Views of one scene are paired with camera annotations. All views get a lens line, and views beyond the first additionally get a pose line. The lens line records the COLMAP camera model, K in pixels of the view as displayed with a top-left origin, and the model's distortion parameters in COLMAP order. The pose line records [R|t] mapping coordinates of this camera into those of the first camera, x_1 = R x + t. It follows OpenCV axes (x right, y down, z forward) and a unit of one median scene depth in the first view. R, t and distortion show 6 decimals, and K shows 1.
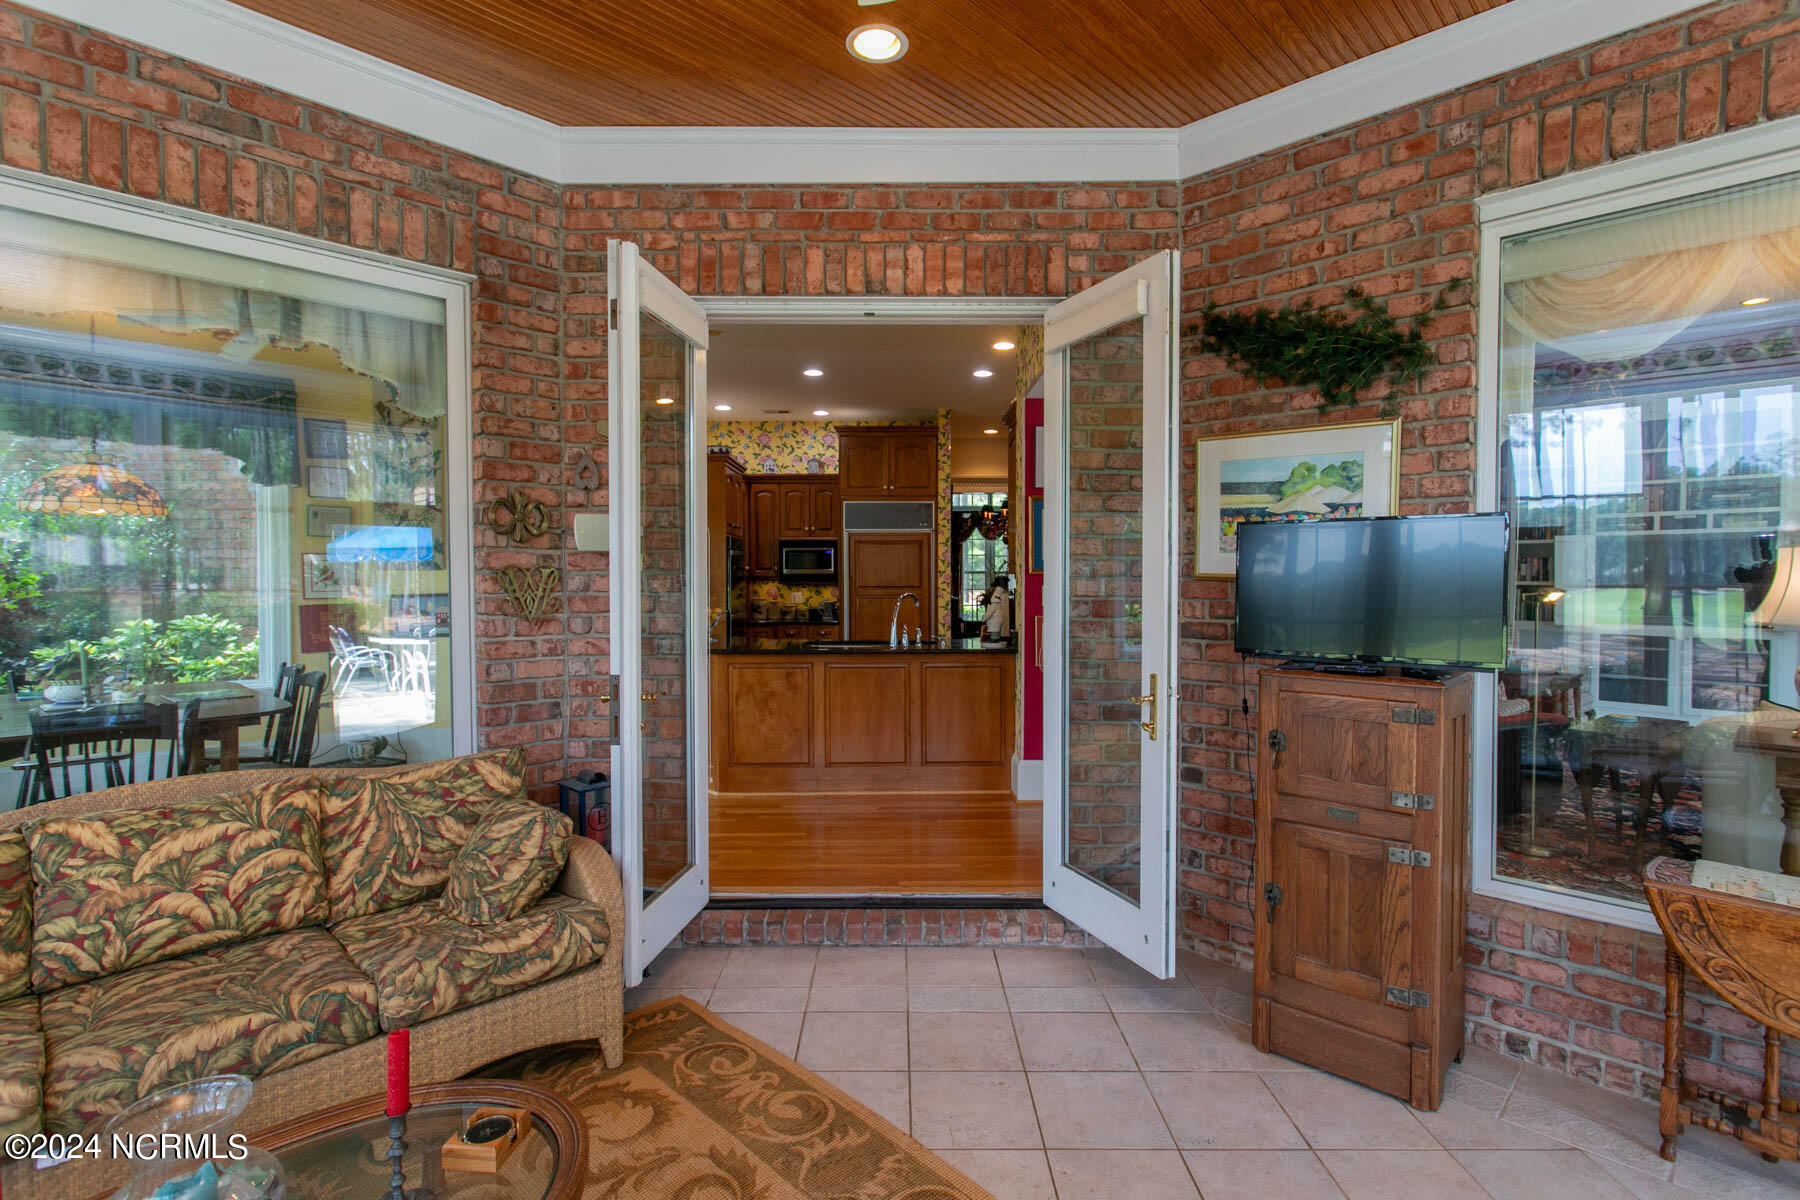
lens RADIAL K [[874.6, 0, 900.9], [0, 874.6, 594.5], [0, 0, 1]] dist [0.002836, 0.000619]
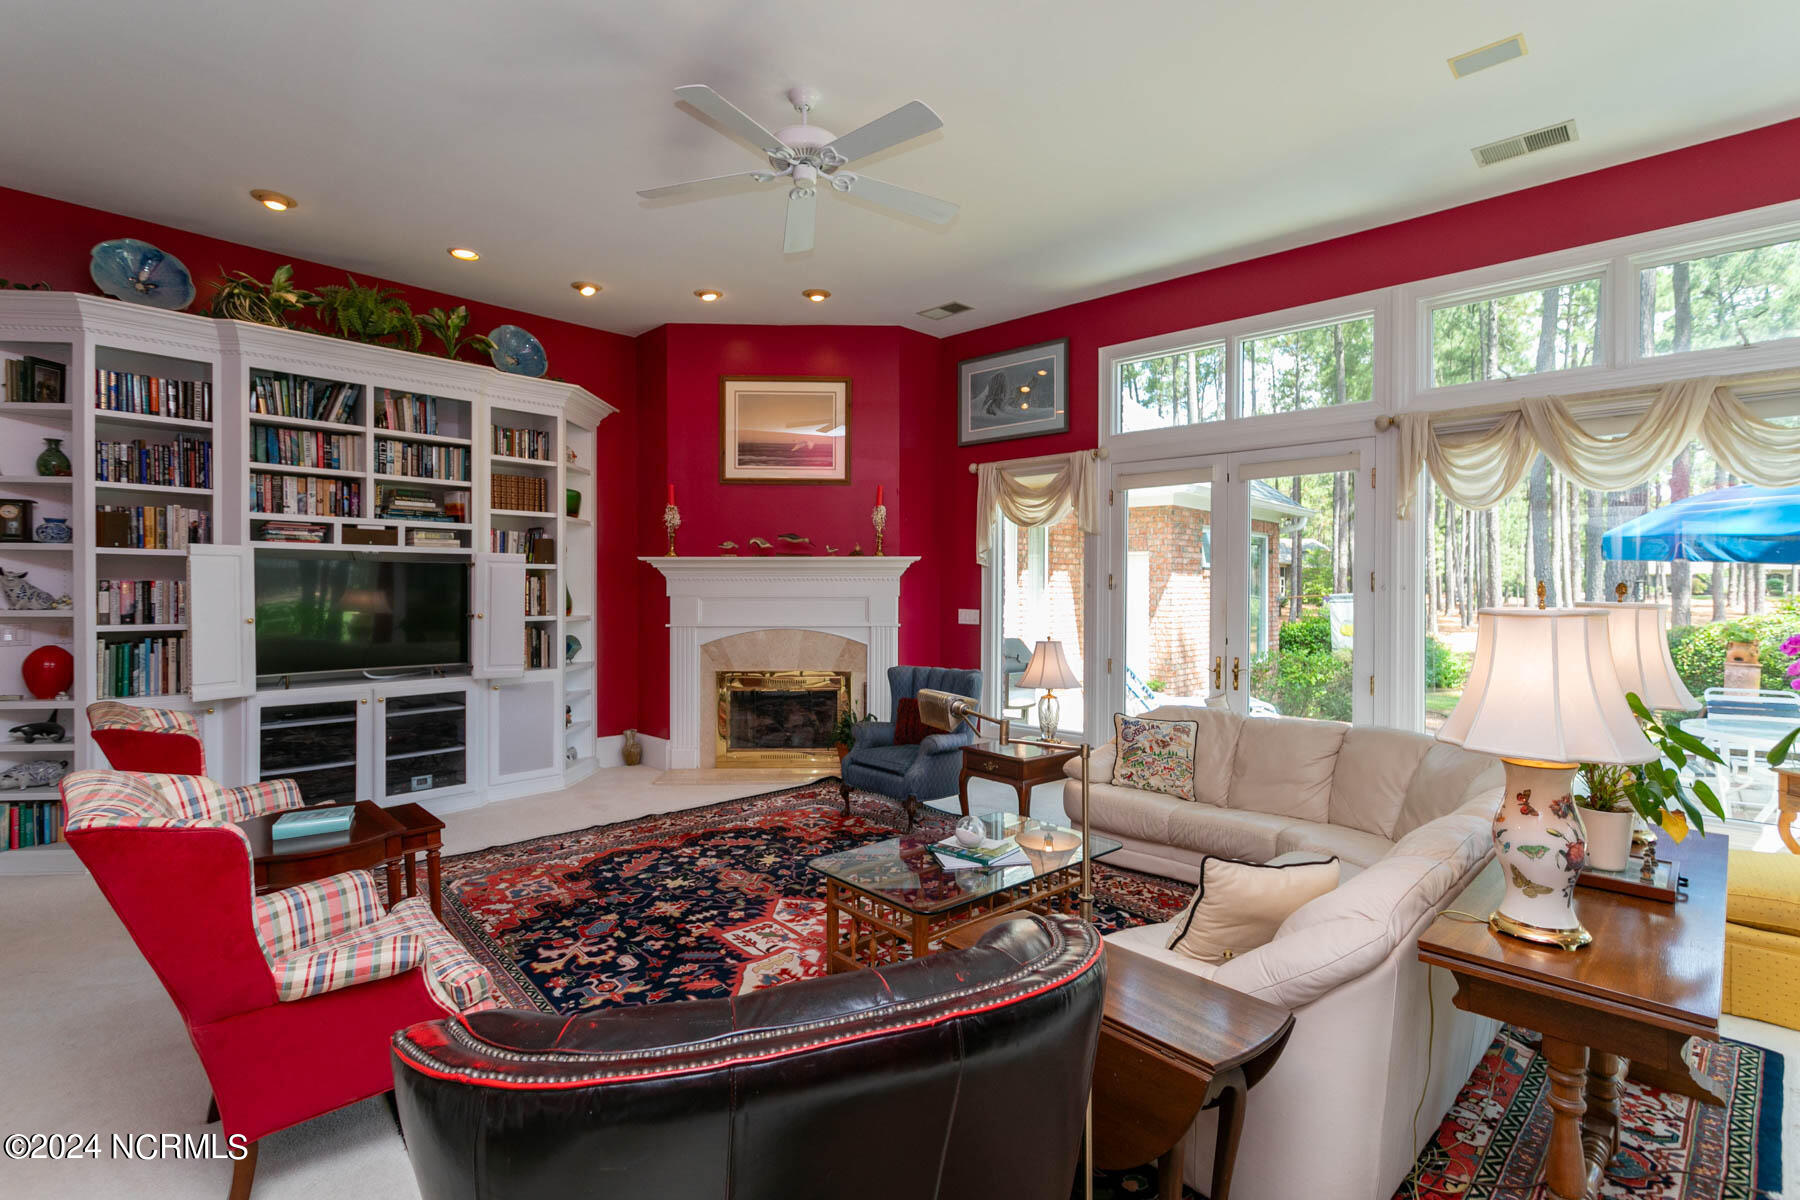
lens RADIAL K [[874.6, 0, 904.7], [0, 874.6, 593.6], [0, 0, 1]] dist [0.002836, 0.000619]
pose [[0.002498, -0.005799, 0.999980, 0.192723], [0.019779, 0.999788, 0.005748, -0.030780], [-0.999801, 0.019764, 0.002612, 0.567207]]
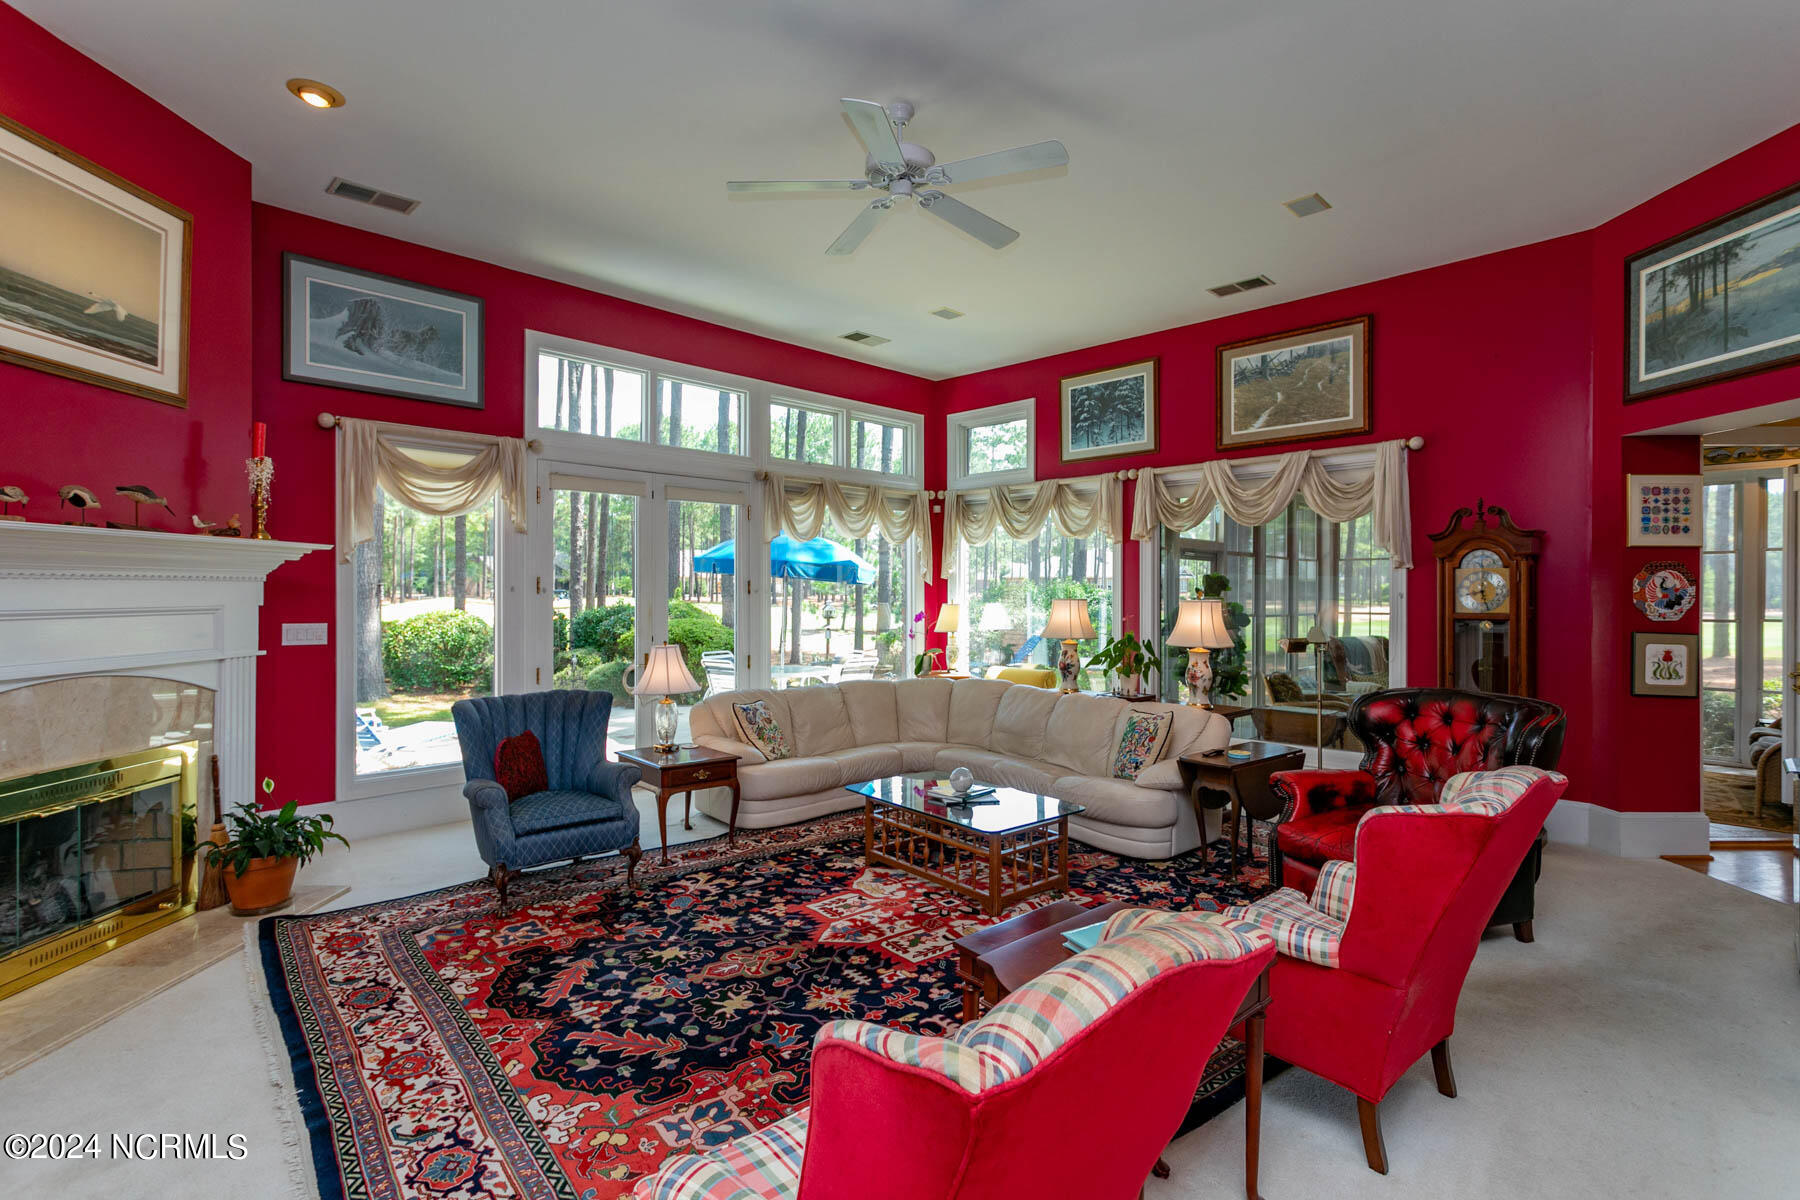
lens RADIAL K [[874.6, 0, 903.2], [0, 874.6, 594.2], [0, 0, 1]] dist [0.002836, 0.000619]
pose [[-0.999961, -0.001075, 0.008806, 0.847341], [-0.000857, 0.999694, 0.024742, -0.048946], [-0.008830, 0.024733, -0.999655, 1.319437]]
